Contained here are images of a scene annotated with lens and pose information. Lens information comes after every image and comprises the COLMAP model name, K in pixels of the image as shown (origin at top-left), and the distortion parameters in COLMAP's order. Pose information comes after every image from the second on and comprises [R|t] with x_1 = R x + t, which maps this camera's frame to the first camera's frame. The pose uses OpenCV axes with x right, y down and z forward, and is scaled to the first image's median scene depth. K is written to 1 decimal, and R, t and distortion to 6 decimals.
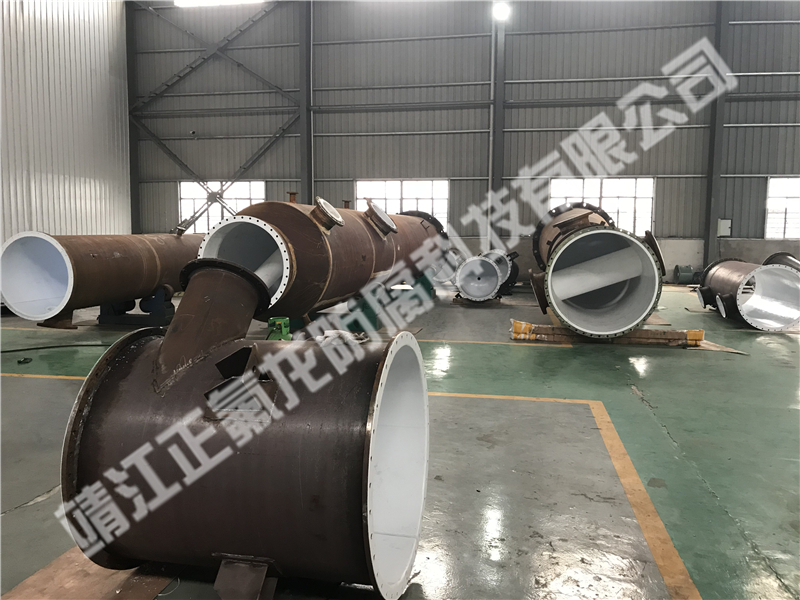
lens RADIAL K [[650.6, 0, 400.0], [0, 650.6, 300.0], [0, 0, 1]] dist [0.075593, -0.186539]
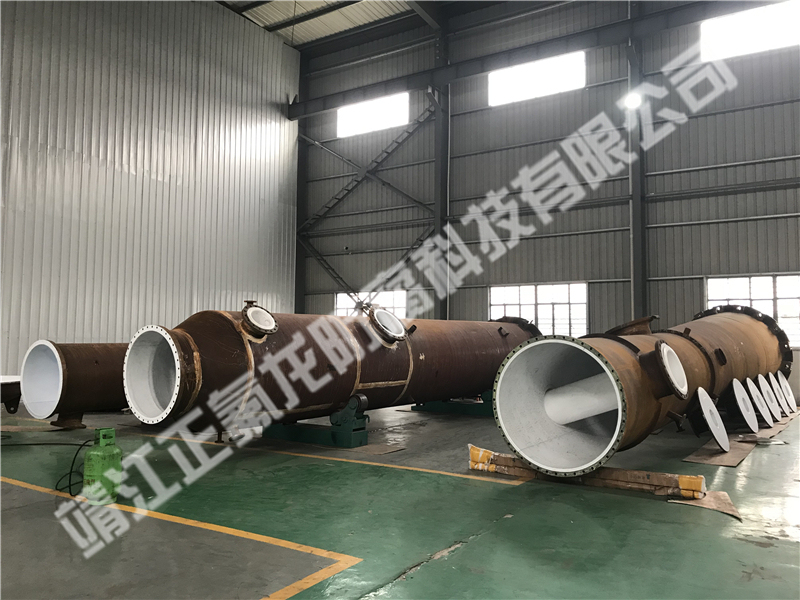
lens RADIAL K [[647.0, 0, 382.9], [0, 647.0, 311.7], [0, 0, 1]] dist [-0.003614, -0.009548]
pose [[0.916891, -0.014758, -0.398865, 0.171328], [-0.043455, 0.989685, -0.136512, -0.008961], [0.396765, 0.142500, 0.906792, 0.074984]]
